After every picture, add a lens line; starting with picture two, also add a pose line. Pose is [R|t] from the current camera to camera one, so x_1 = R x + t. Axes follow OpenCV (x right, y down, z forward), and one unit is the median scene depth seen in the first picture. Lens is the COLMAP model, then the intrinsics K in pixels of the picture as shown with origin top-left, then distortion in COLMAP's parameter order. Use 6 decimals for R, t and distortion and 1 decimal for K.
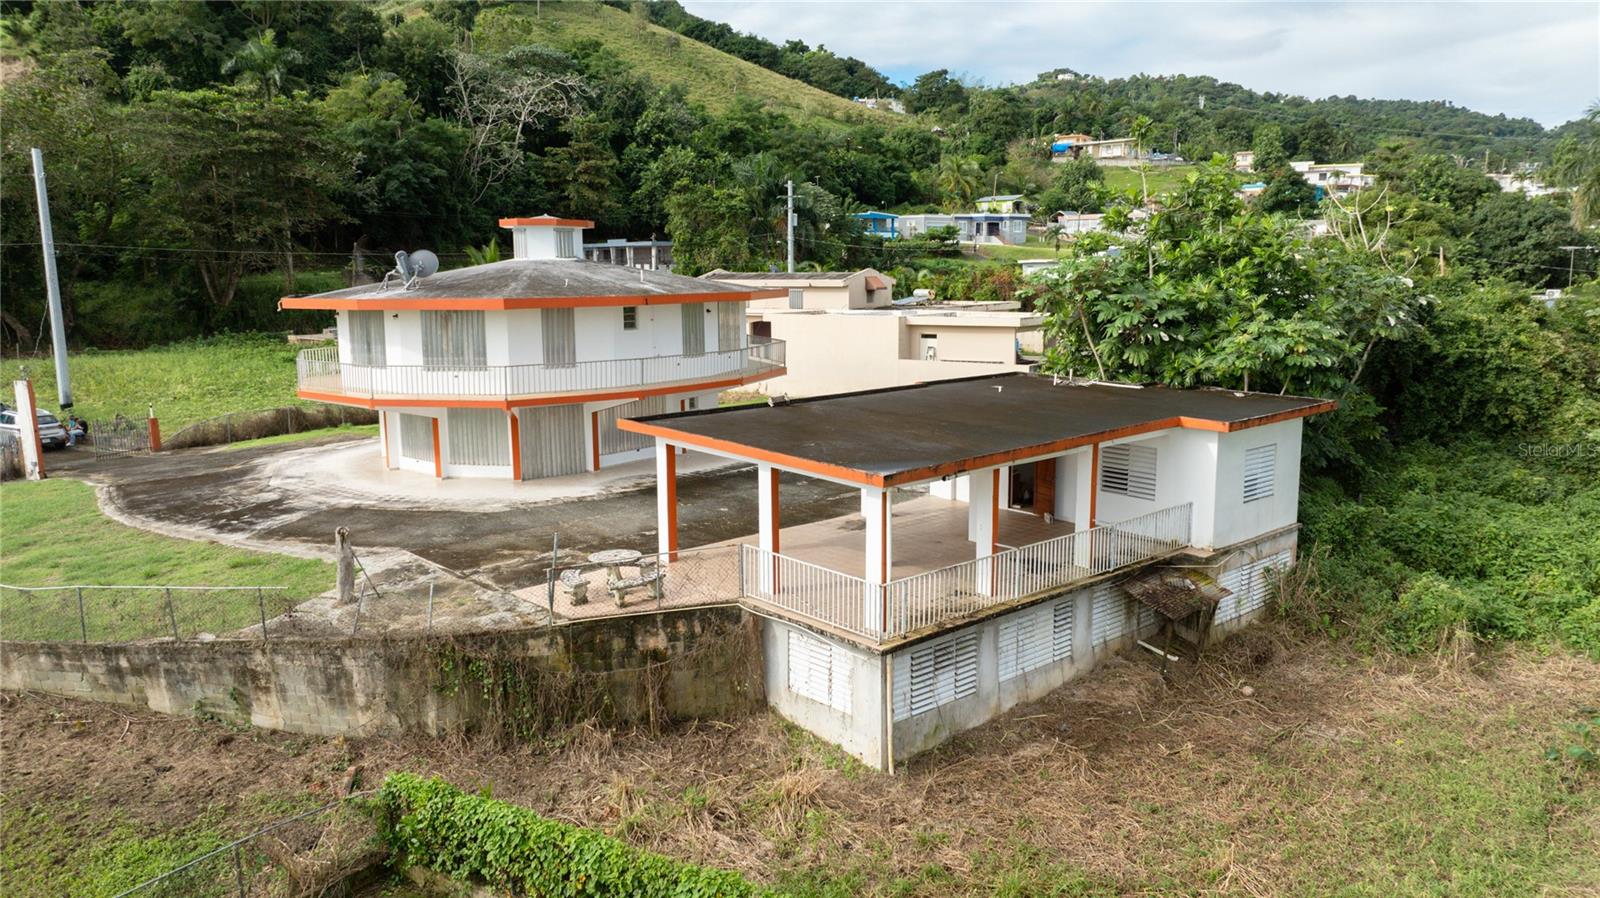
lens RADIAL K [[1131.1, 0, 800.6], [0, 1131.1, 446.2], [0, 0, 1]] dist [-0.052753, 0.064056]
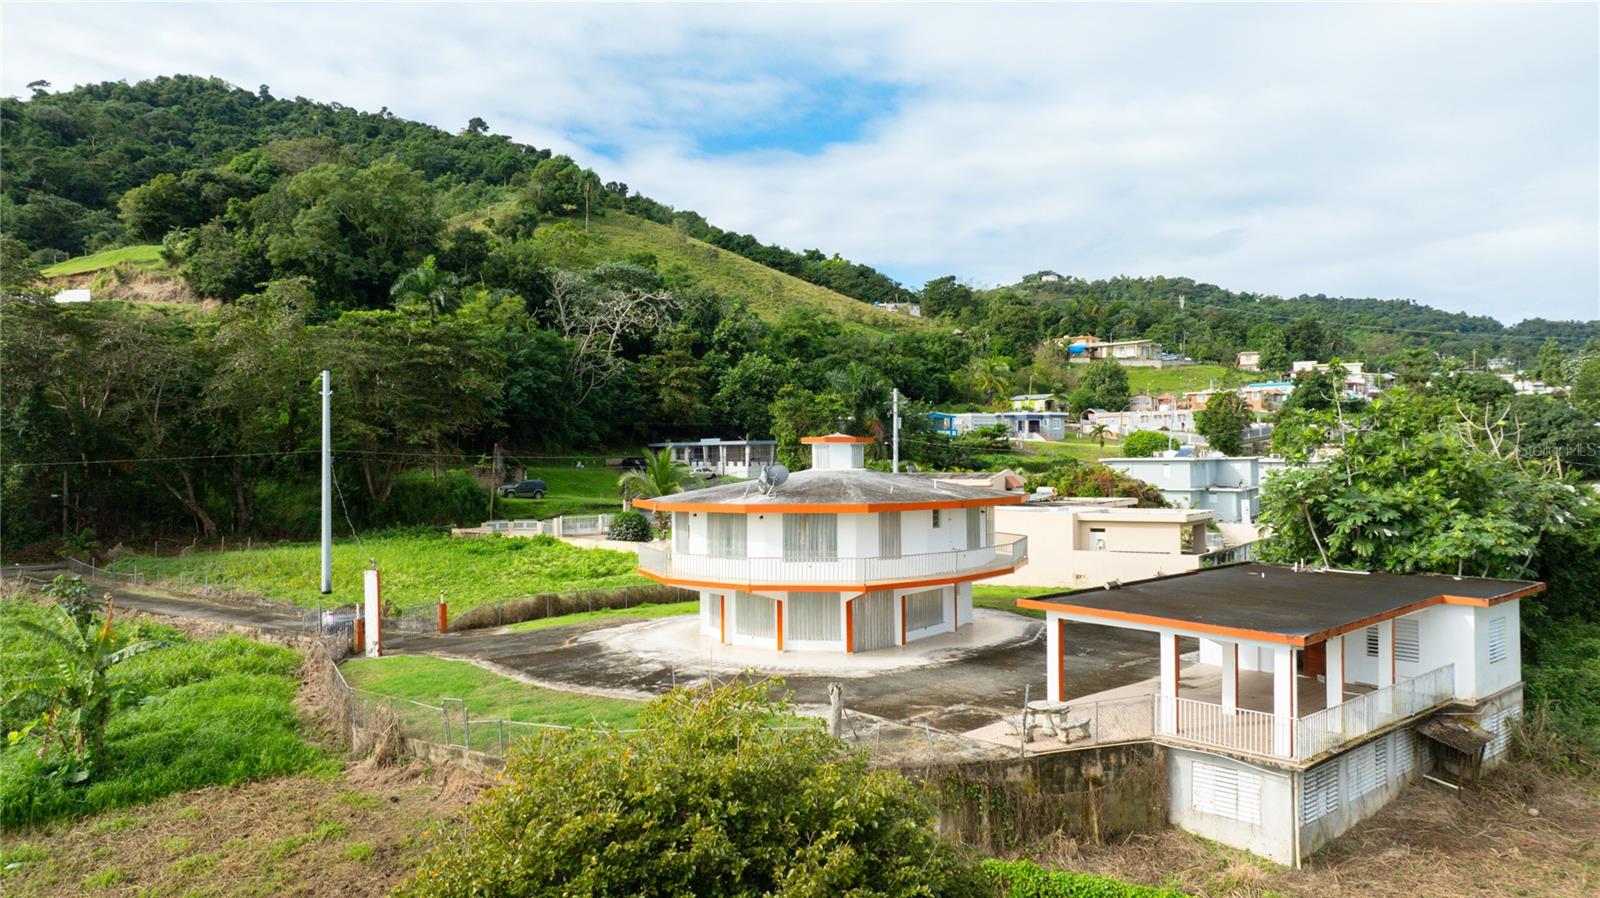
lens RADIAL K [[1123.1, 0, 798.8], [0, 1123.1, 453.0], [0, 0, 1]] dist [-0.024253, 0.003033]
pose [[0.999959, -0.001582, 0.008888, -0.285739], [0.002993, 0.986944, -0.161033, 0.011044], [-0.008517, 0.161053, 0.986909, -0.196707]]
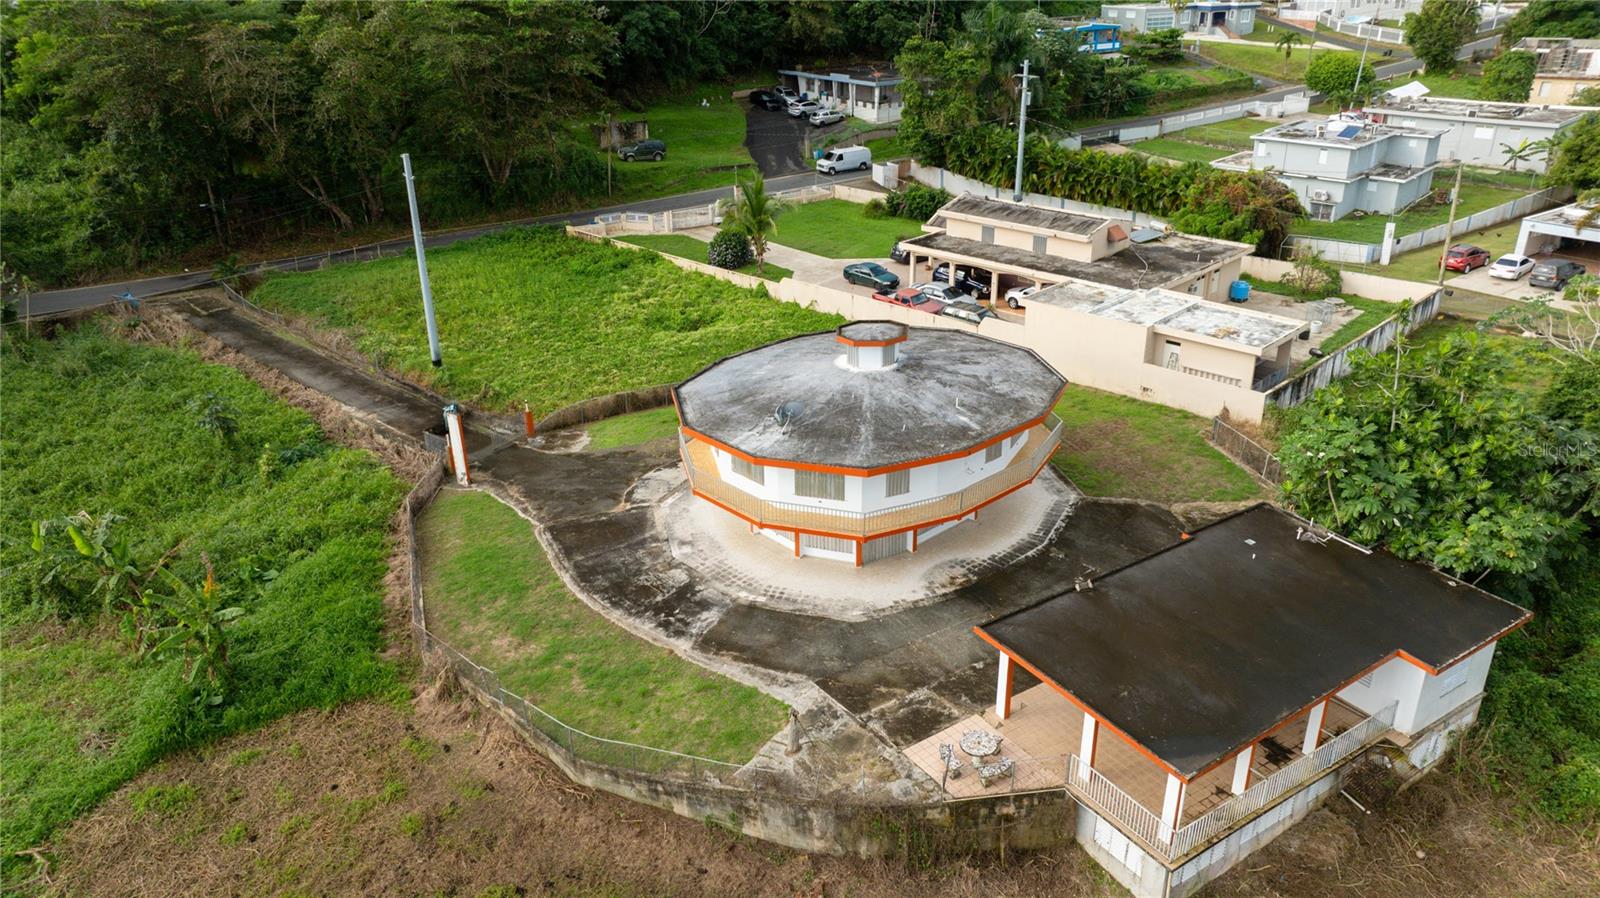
lens RADIAL K [[1123.1, 0, 798.8], [0, 1123.1, 453.0], [0, 0, 1]] dist [-0.024253, 0.003033]
pose [[0.988878, 0.054802, -0.138262, -0.132965], [-0.015975, 0.963397, 0.267603, -0.403844], [0.147867, -0.262418, 0.953558, -0.201973]]
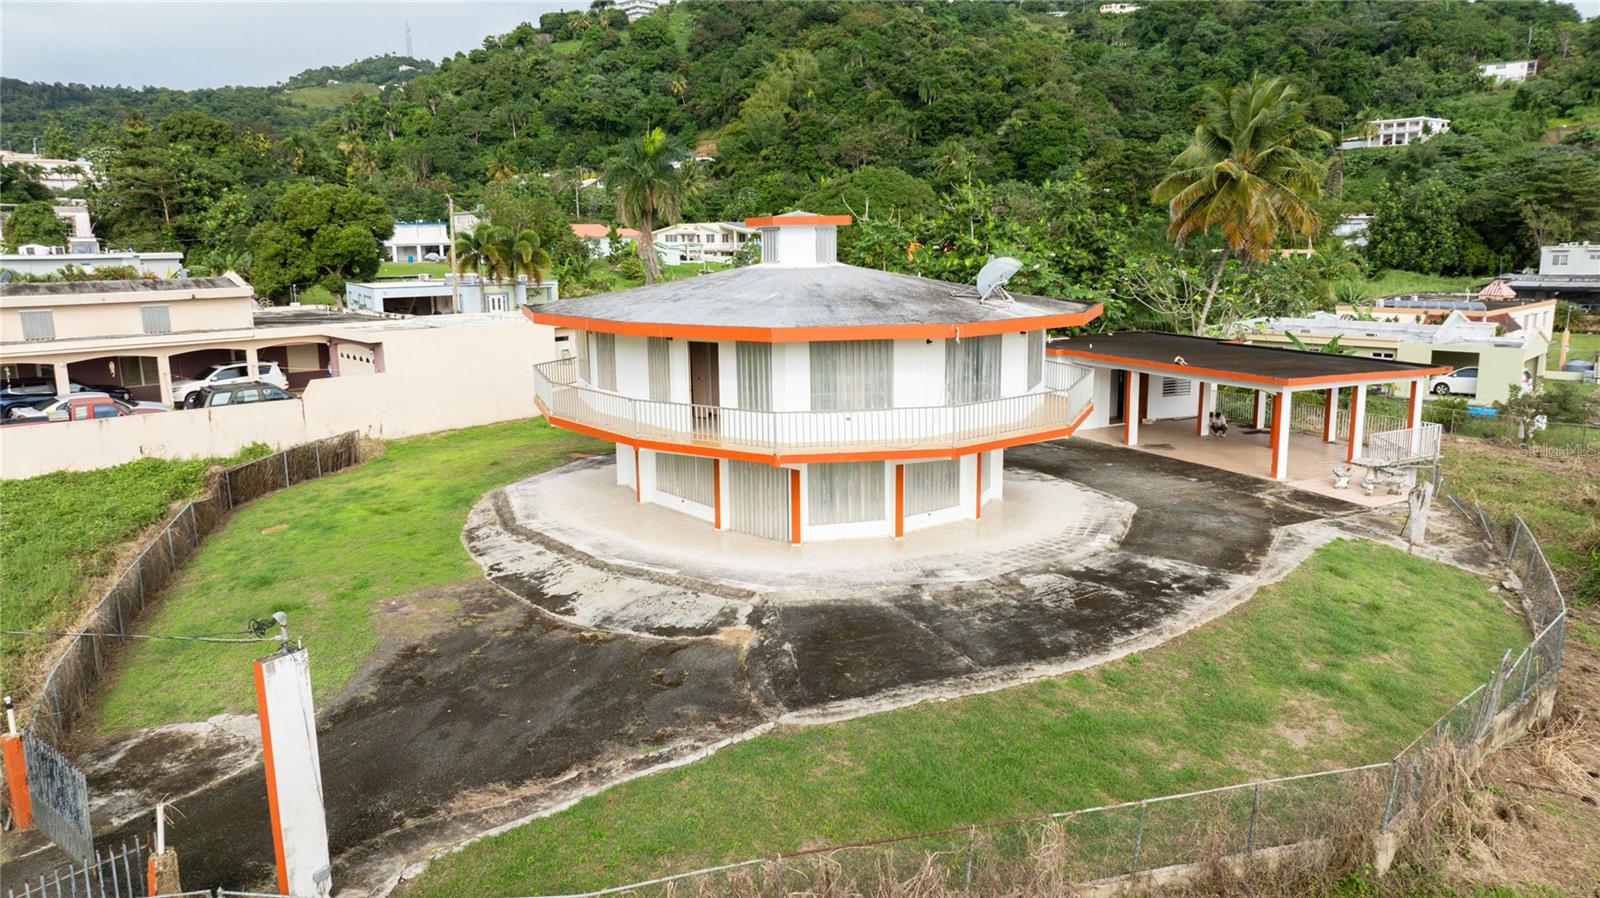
lens RADIAL K [[1123.1, 0, 798.8], [0, 1123.1, 453.0], [0, 0, 1]] dist [-0.024253, 0.003033]
pose [[0.228842, -0.184932, 0.955736, -1.076179], [0.166102, 0.974810, 0.148851, -0.159717], [-0.959188, 0.124686, 0.253795, 0.832340]]
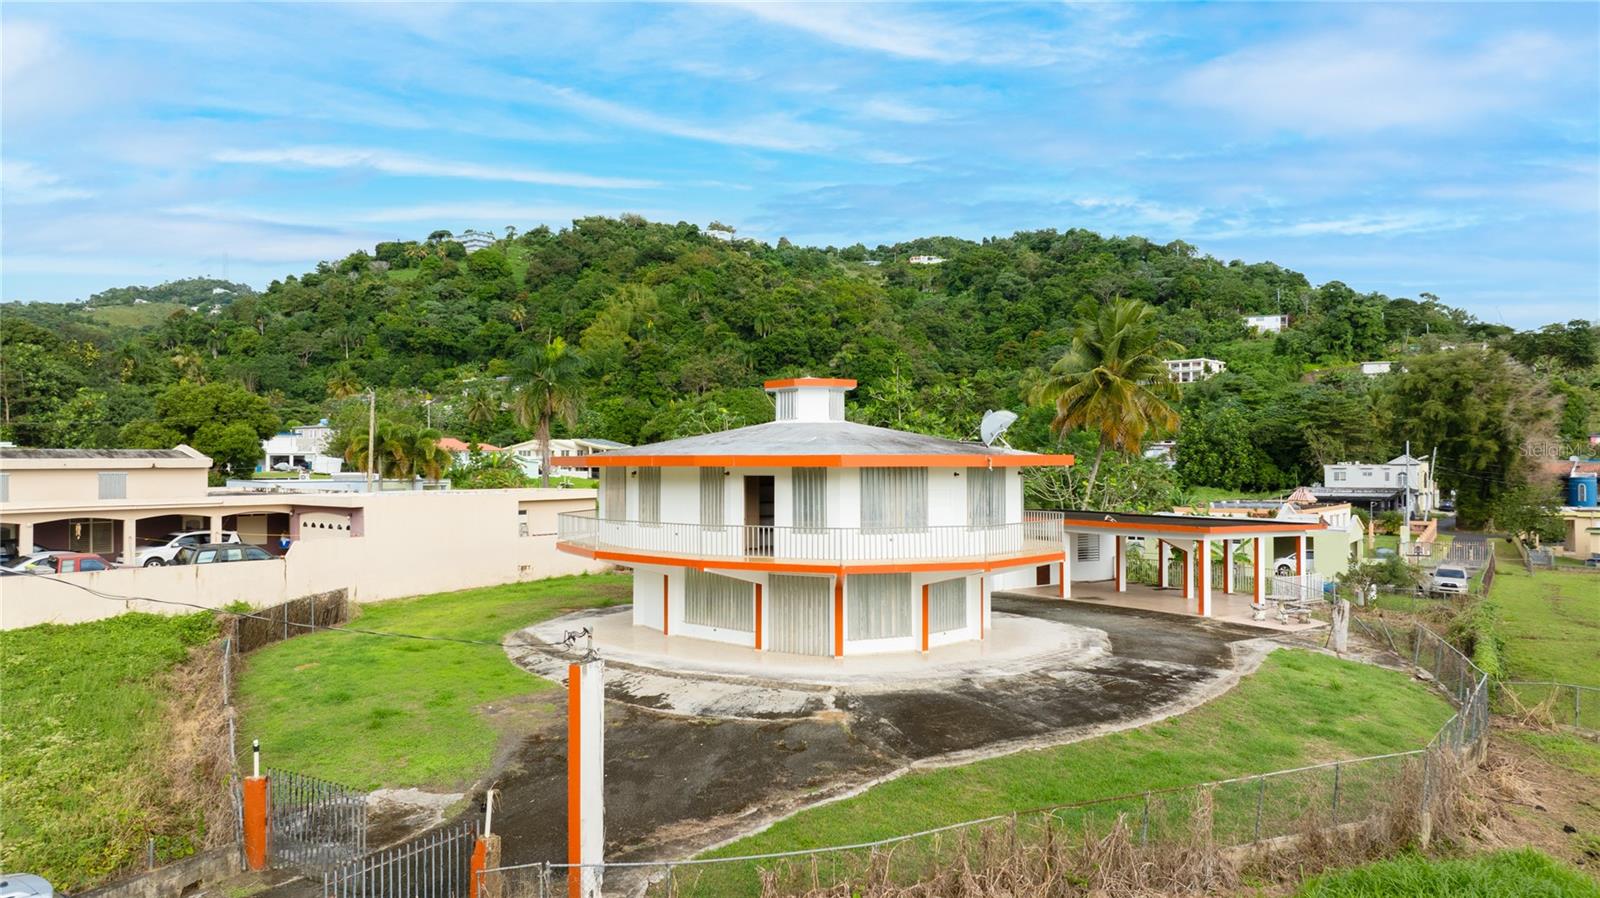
lens RADIAL K [[1123.1, 0, 798.8], [0, 1123.1, 453.0], [0, 0, 1]] dist [-0.024253, 0.003033]
pose [[0.071572, 0.013340, 0.997346, -1.207135], [0.159399, 0.986907, -0.024639, -0.123701], [-0.984616, 0.160740, 0.068509, 0.977715]]
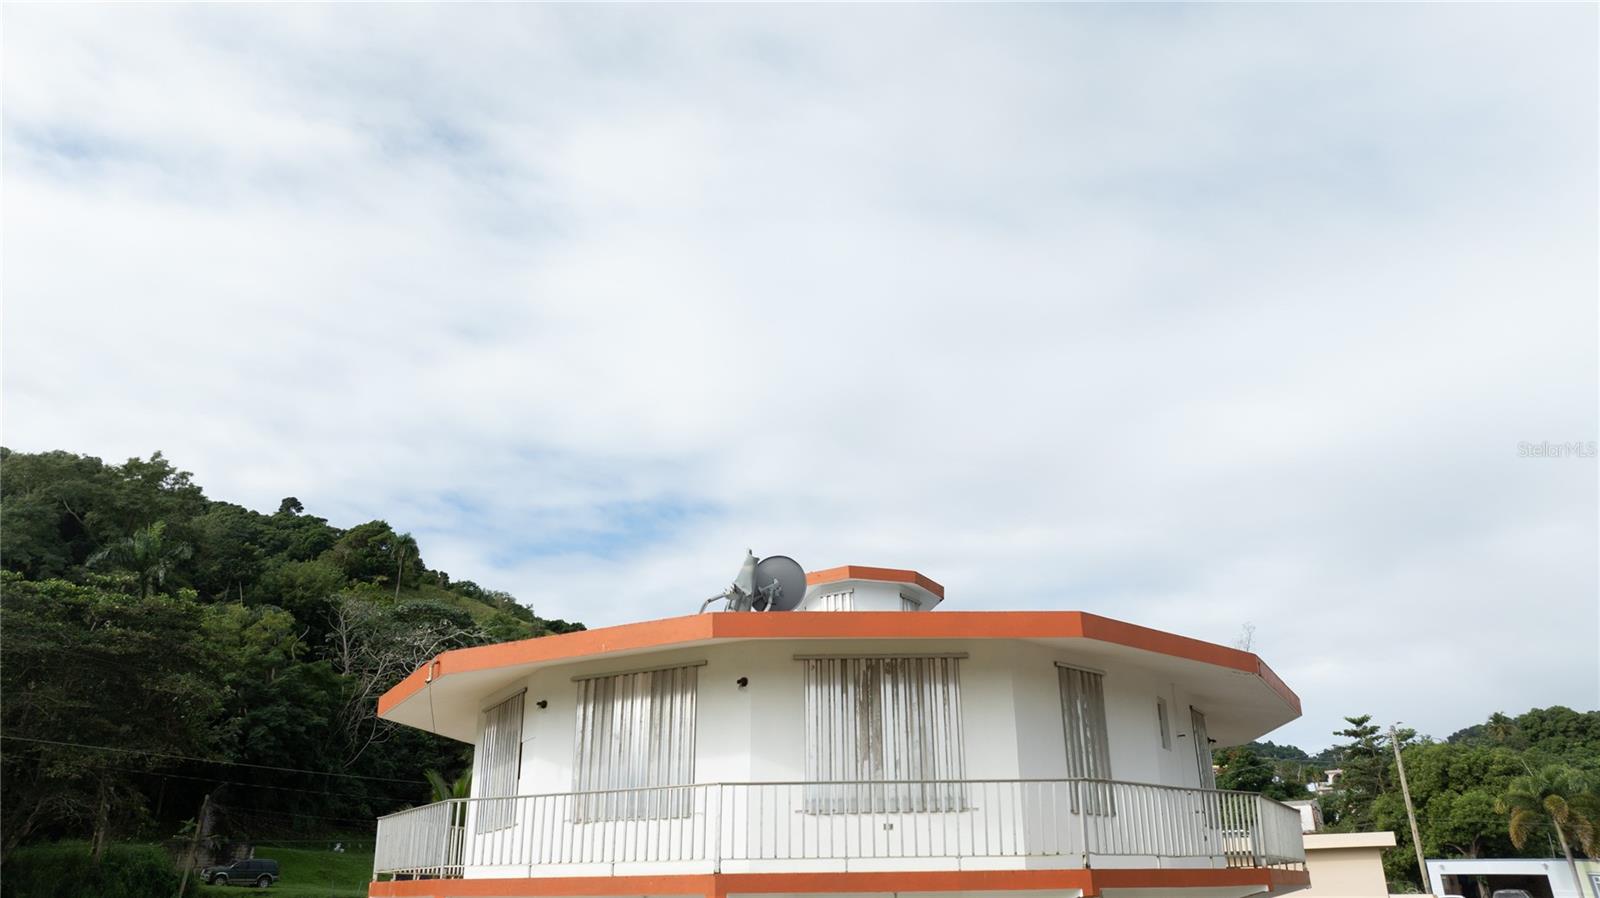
lens RADIAL K [[1139.6, 0, 800.0], [0, 1139.6, 449.0], [0, 0, 1]] dist [-0.091441, 0.135206]
pose [[0.986180, 0.057997, 0.155196, -0.357710], [0.029838, 0.859238, -0.510704, 0.030580], [-0.162970, 0.508277, 0.845633, 0.501678]]
